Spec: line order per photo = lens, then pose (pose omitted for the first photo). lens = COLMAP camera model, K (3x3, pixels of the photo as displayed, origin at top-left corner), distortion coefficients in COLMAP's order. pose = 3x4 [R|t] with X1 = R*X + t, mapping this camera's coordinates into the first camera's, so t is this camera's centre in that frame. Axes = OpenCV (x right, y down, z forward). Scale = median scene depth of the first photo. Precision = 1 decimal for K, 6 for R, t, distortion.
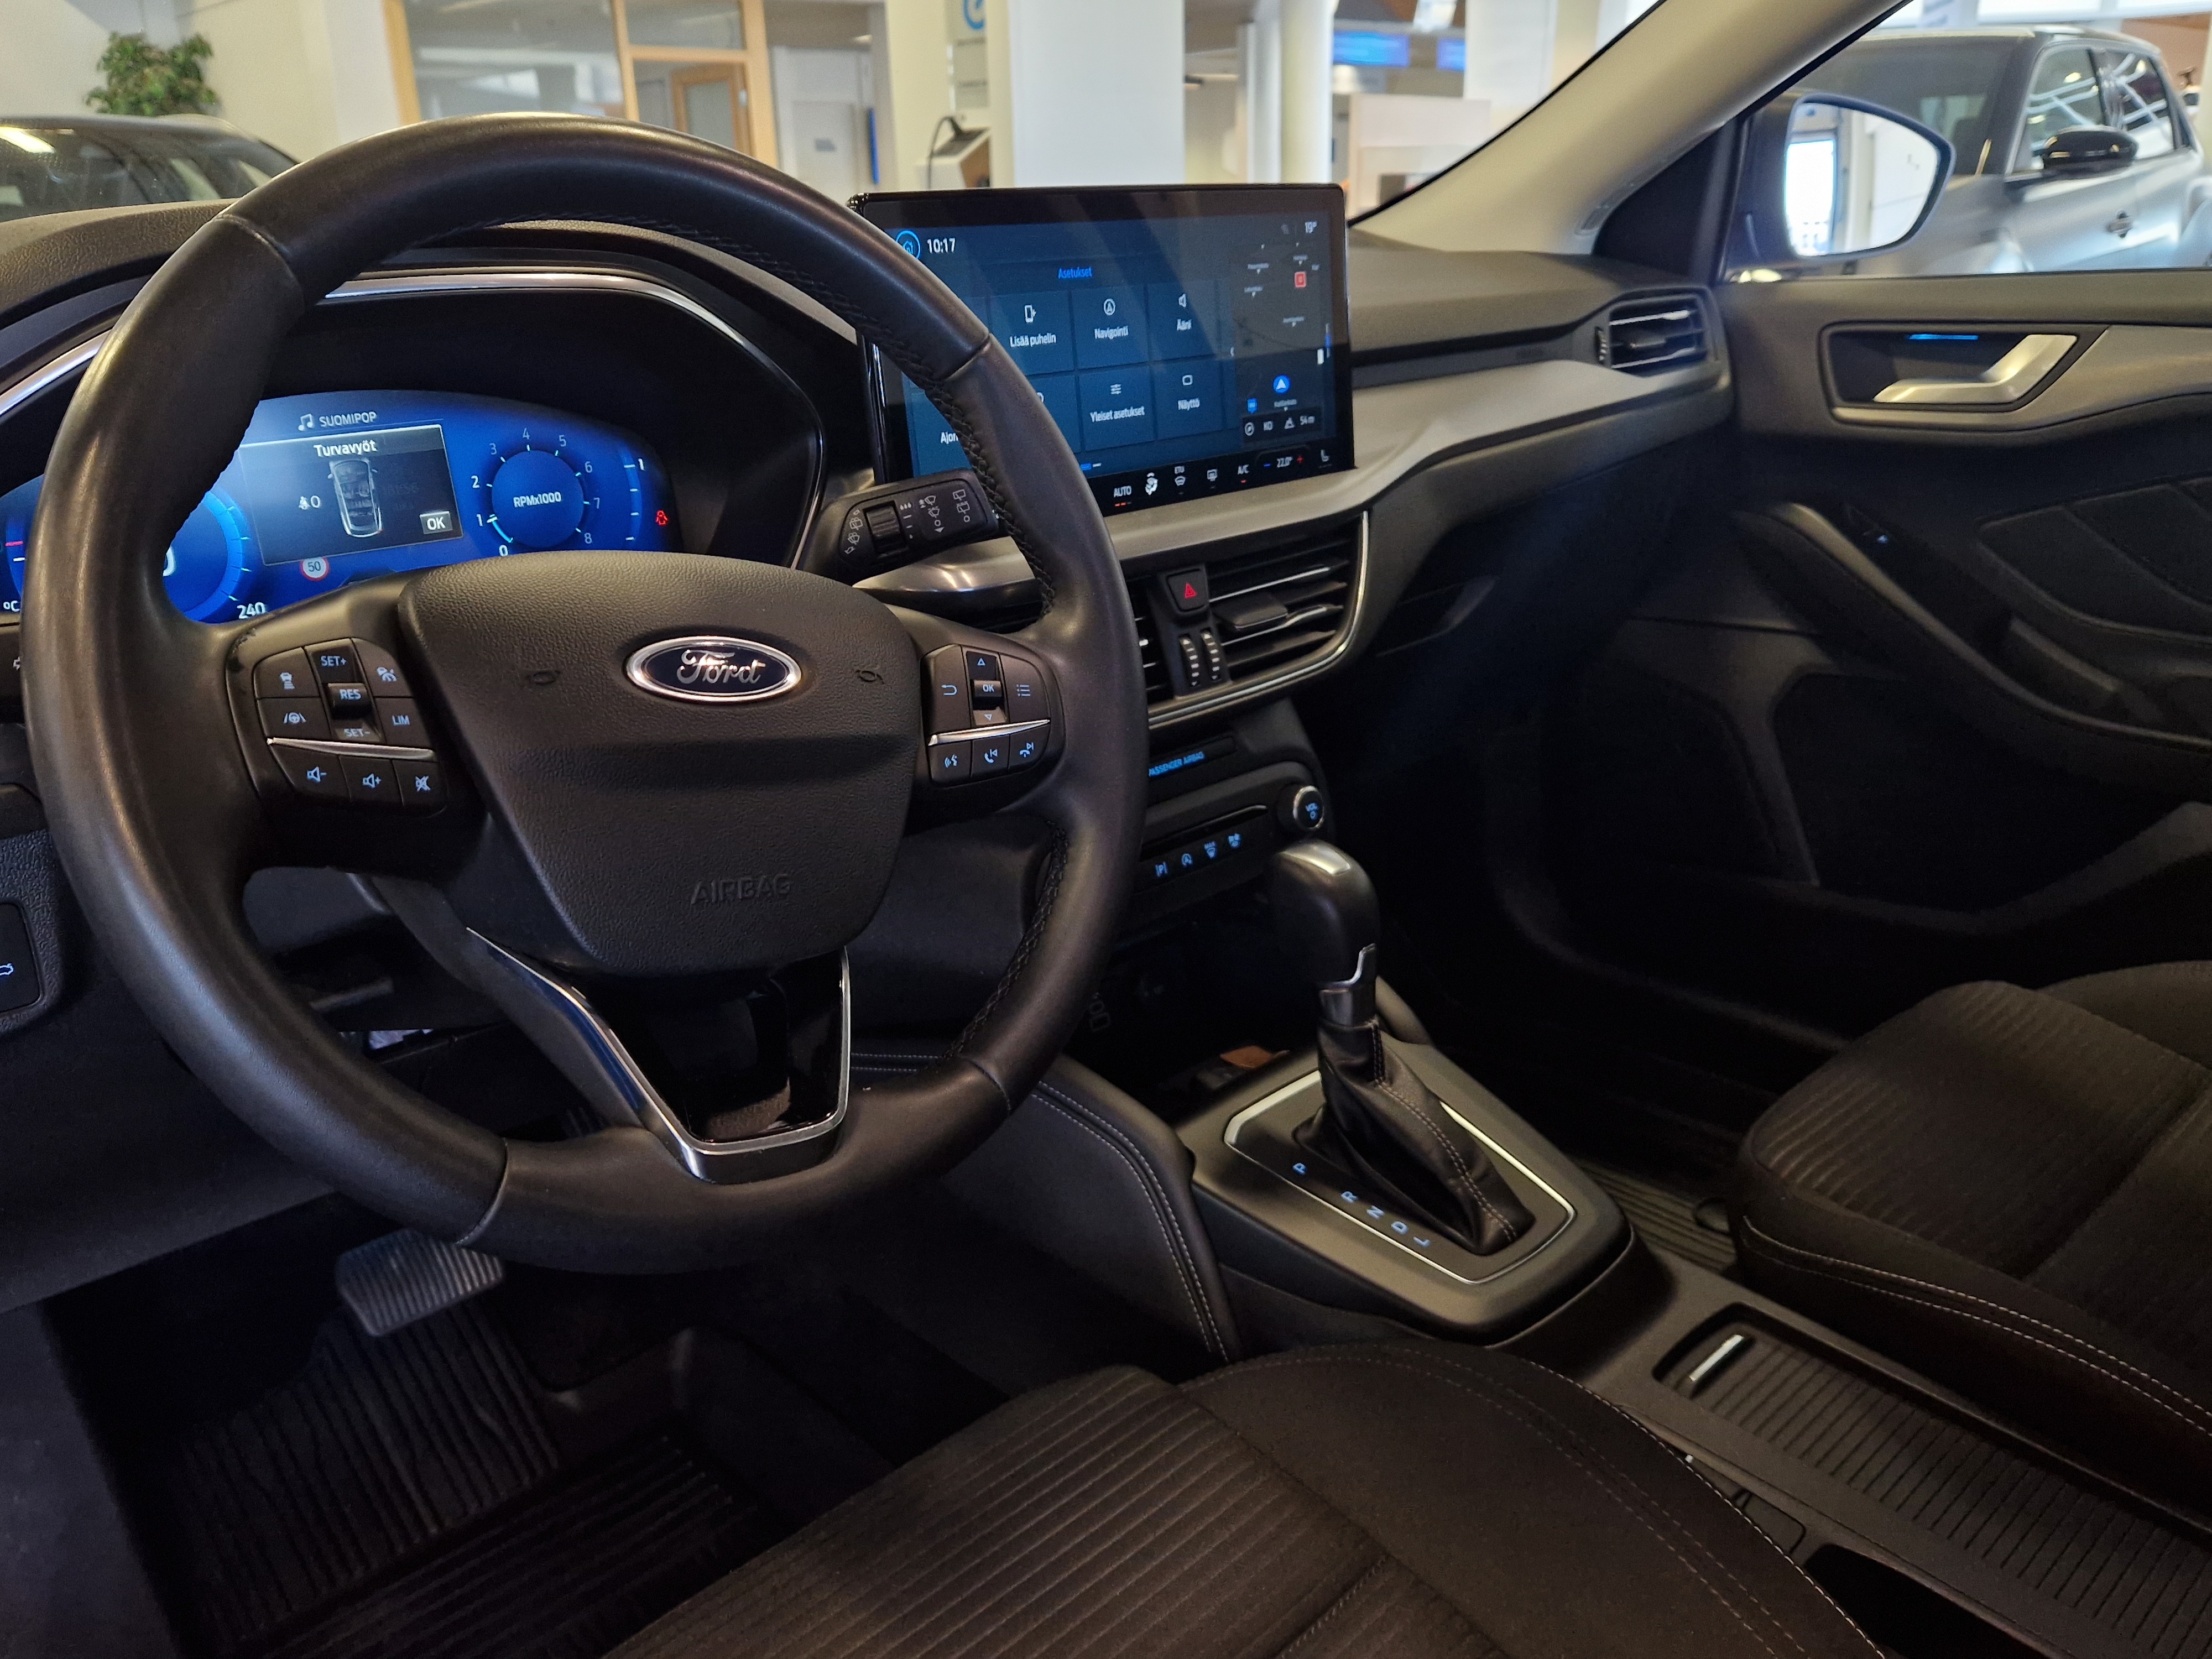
lens RADIAL K [[1701.6, 0, 1094.7], [0, 1701.6, 821.0], [0, 0, 1]] dist [0.087842, -0.089309]
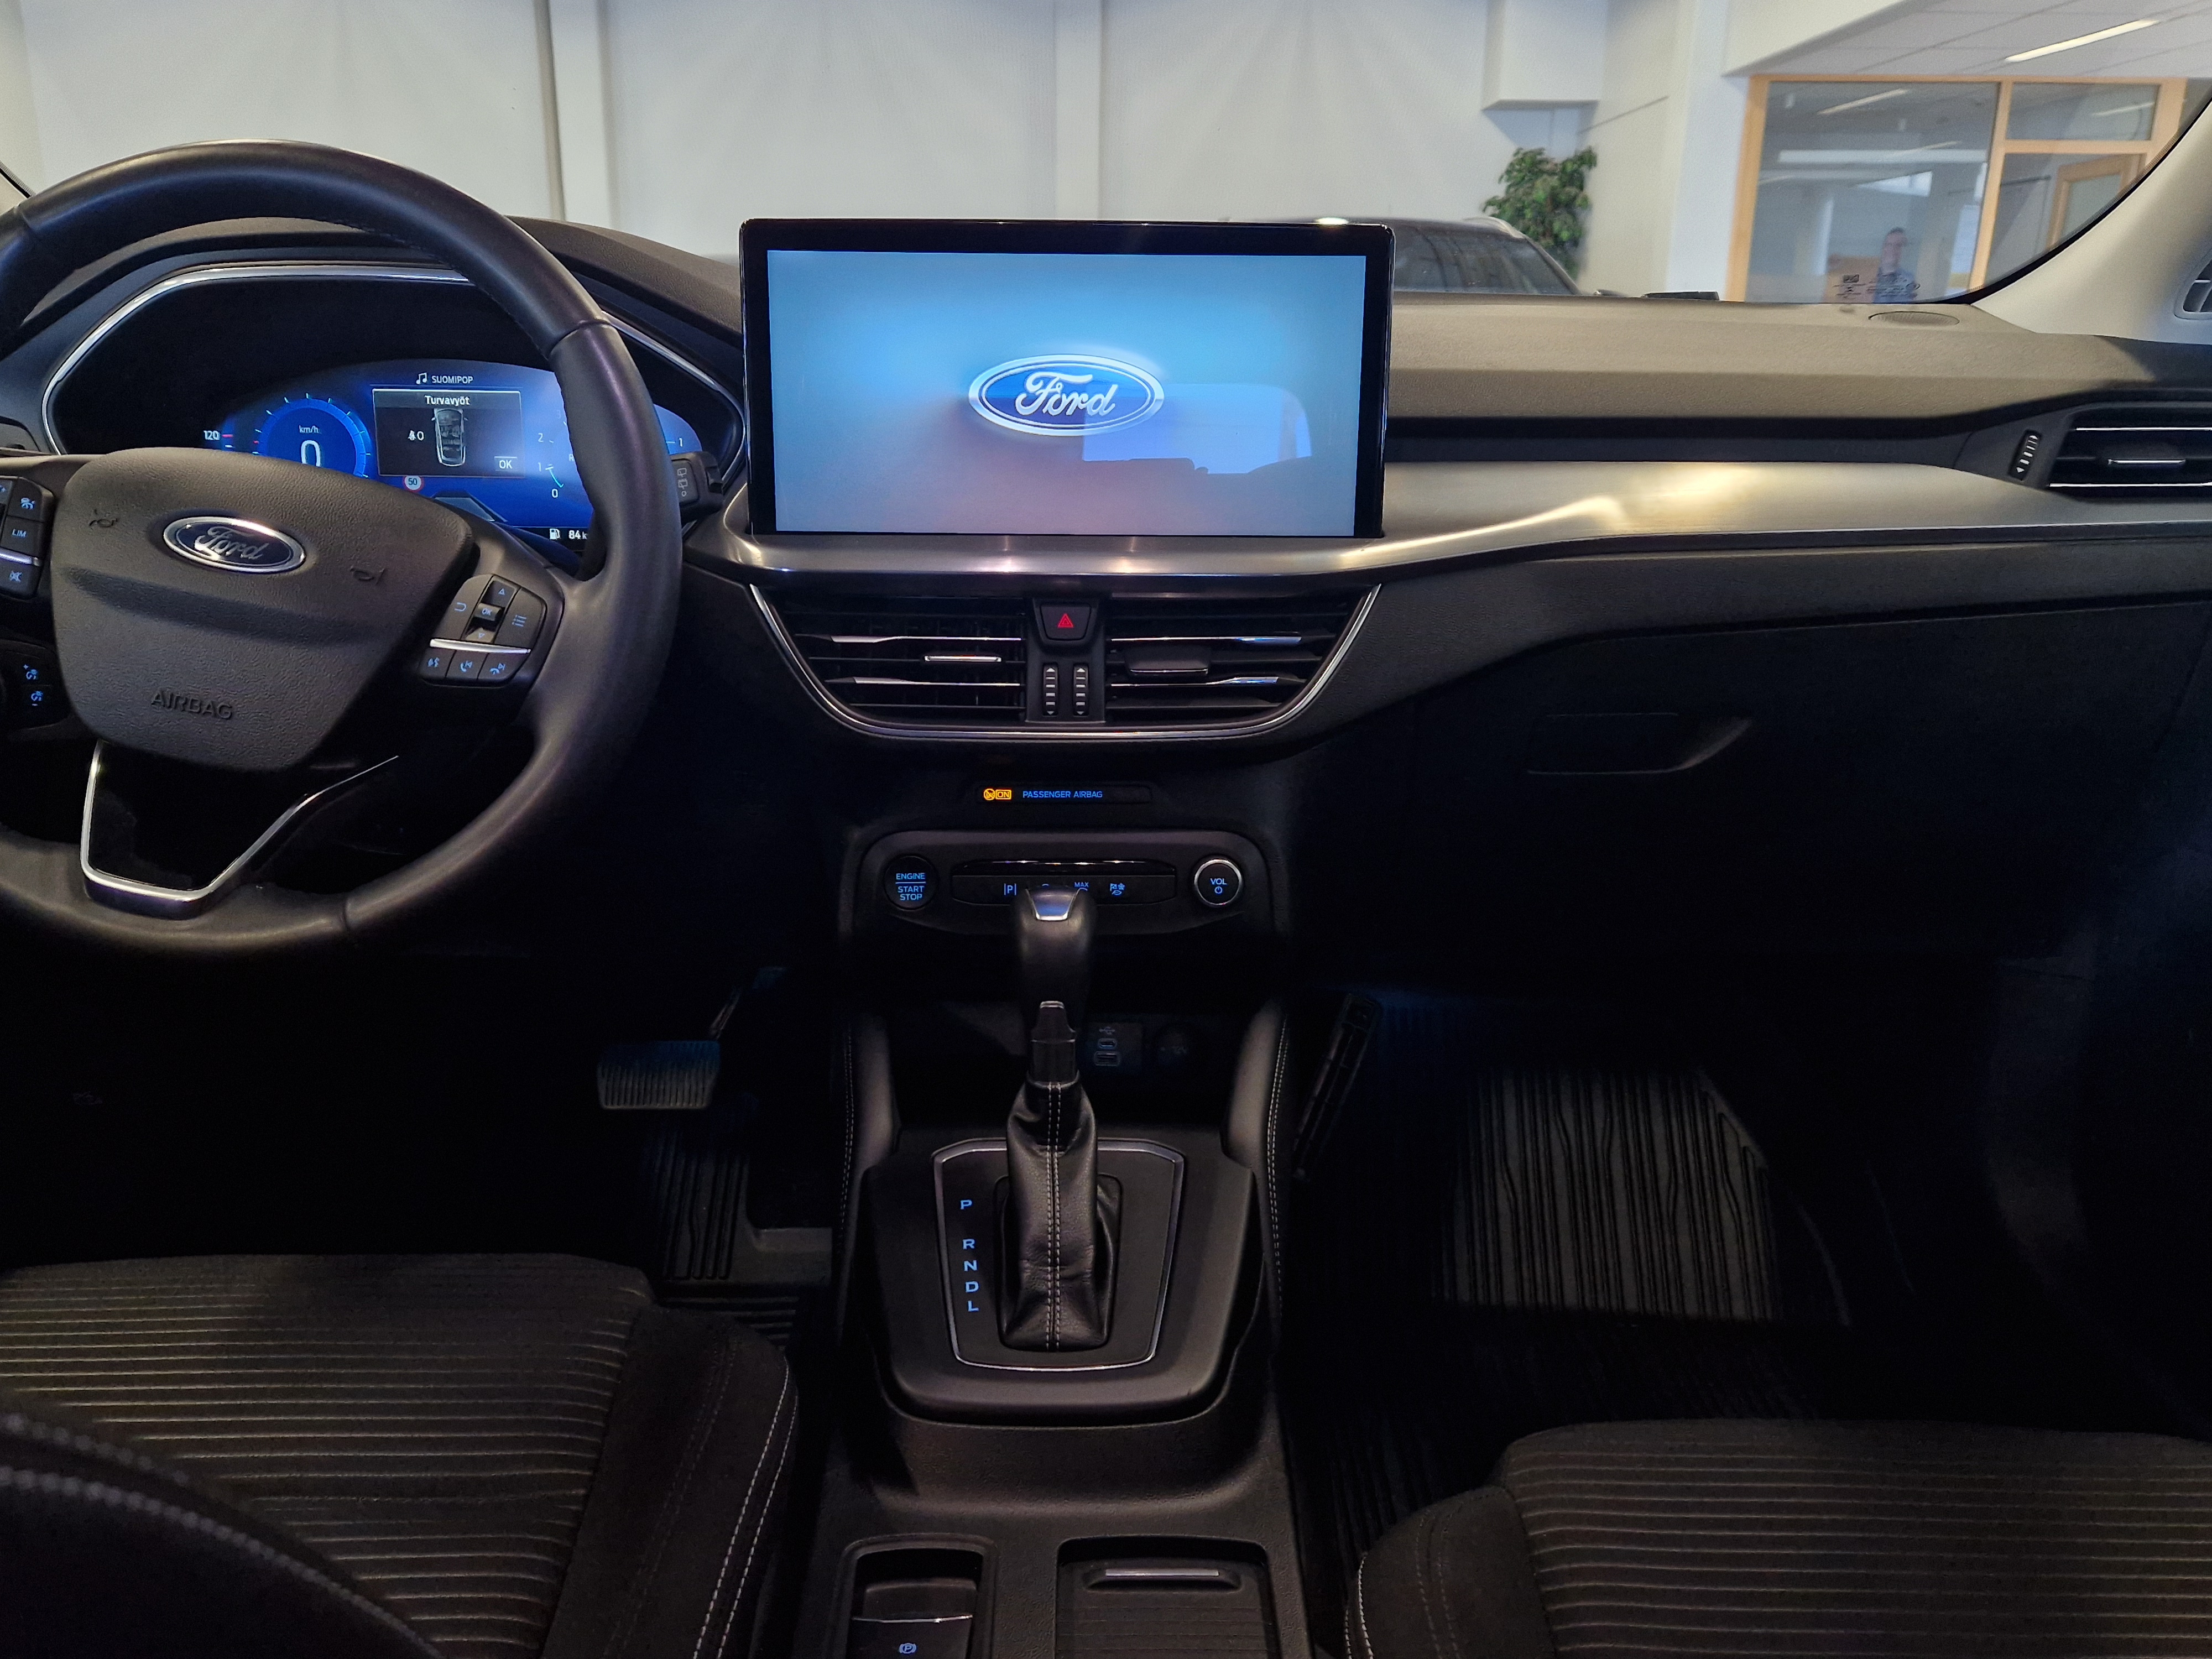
lens RADIAL K [[1701.6, 0, 1094.7], [0, 1701.6, 821.0], [0, 0, 1]] dist [0.087842, -0.089309]
pose [[0.738231, 0.224646, -0.636042, 0.664605], [-0.257841, 0.965288, 0.041667, -0.061829], [0.623324, 0.133238, 0.770529, 0.231074]]
